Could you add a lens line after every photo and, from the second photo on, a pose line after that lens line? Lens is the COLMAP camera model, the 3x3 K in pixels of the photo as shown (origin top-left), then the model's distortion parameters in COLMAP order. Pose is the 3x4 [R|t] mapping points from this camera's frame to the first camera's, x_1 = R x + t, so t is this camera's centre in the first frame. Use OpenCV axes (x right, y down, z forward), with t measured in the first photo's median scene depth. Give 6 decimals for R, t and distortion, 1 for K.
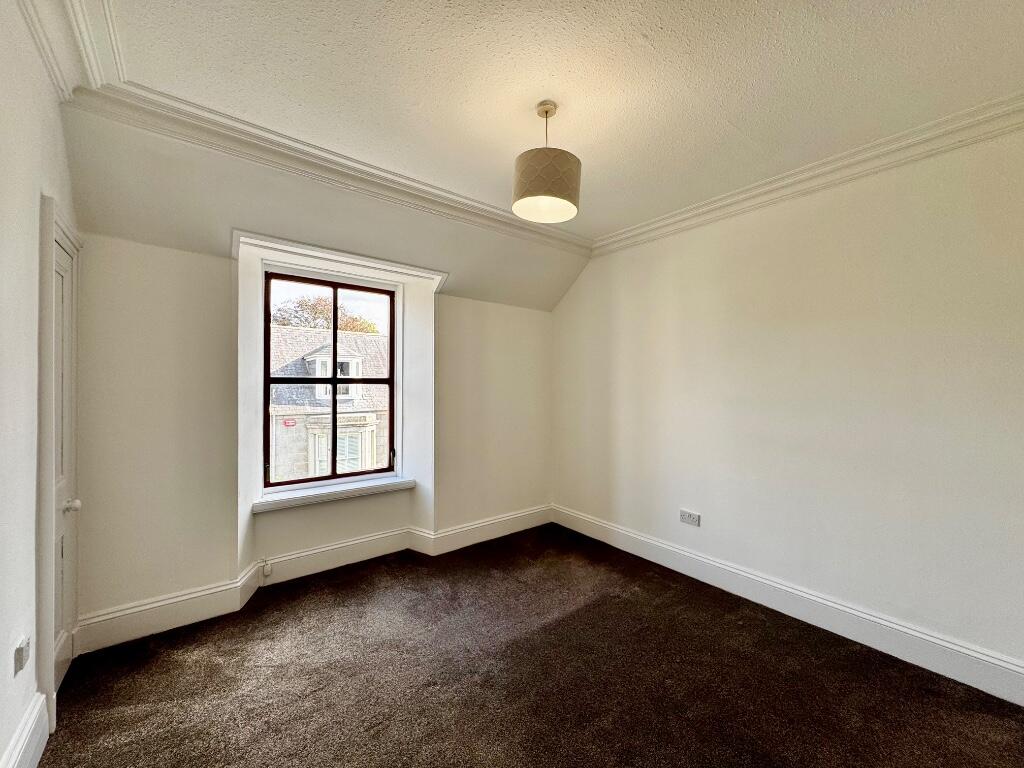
lens RADIAL K [[408.7, 0, 510.6], [0, 408.7, 382.8], [0, 0, 1]] dist [-0.000359, 0.000322]
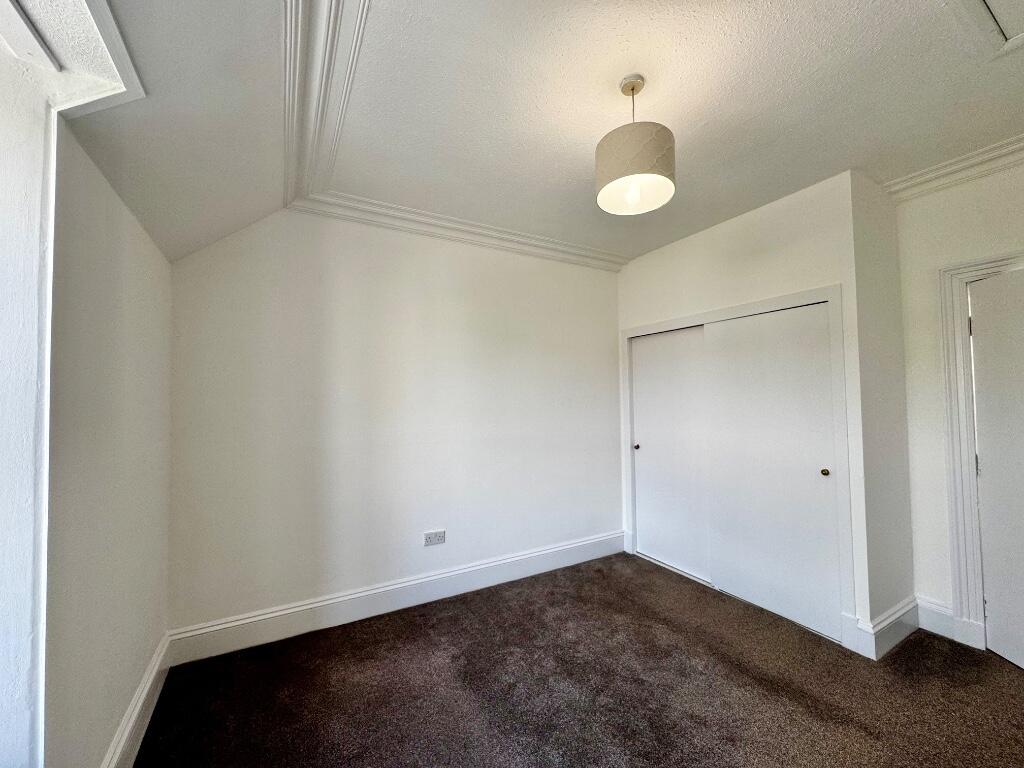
lens RADIAL K [[408.7, 0, 510.6], [0, 408.7, 382.8], [0, 0, 1]] dist [-0.000359, 0.000322]
pose [[0.159608, 0.026268, 0.986831, -0.482816], [0.011371, 0.999531, -0.028445, -0.000085], [-0.987115, 0.015762, 0.159235, 0.675491]]
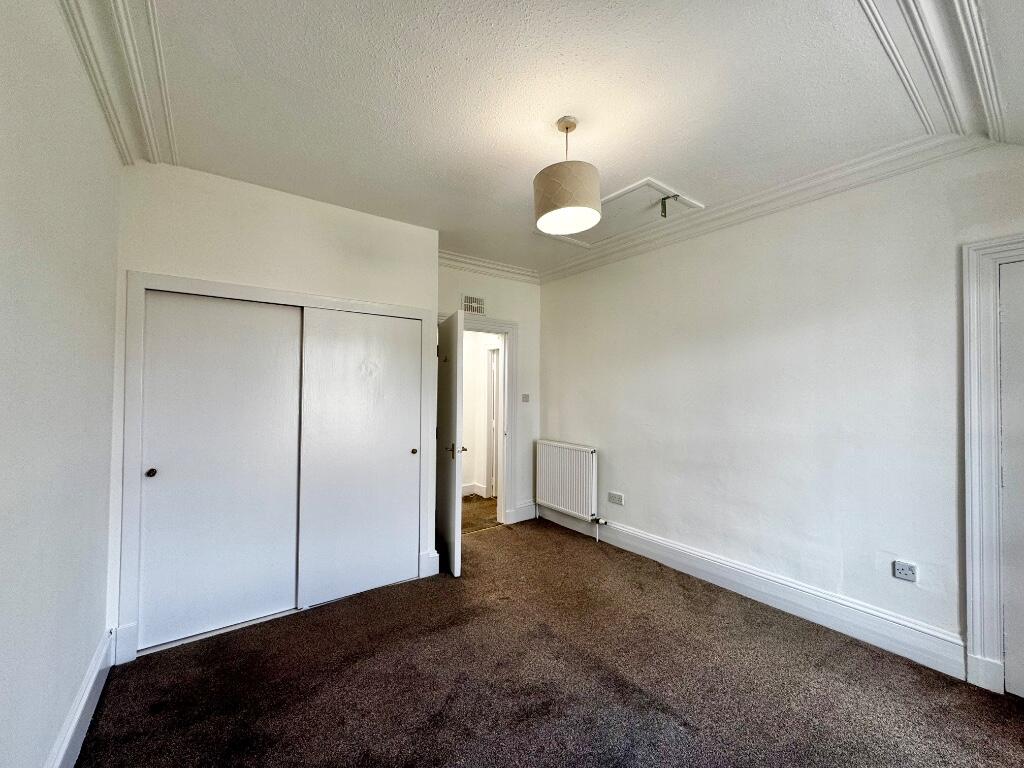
lens RADIAL K [[408.7, 0, 510.6], [0, 408.7, 382.8], [0, 0, 1]] dist [-0.000359, 0.000322]
pose [[-0.999207, -0.011034, 0.038245, 0.113278], [-0.012049, 0.999578, -0.026420, 0.012107], [-0.037938, -0.026859, -0.998919, 1.207294]]
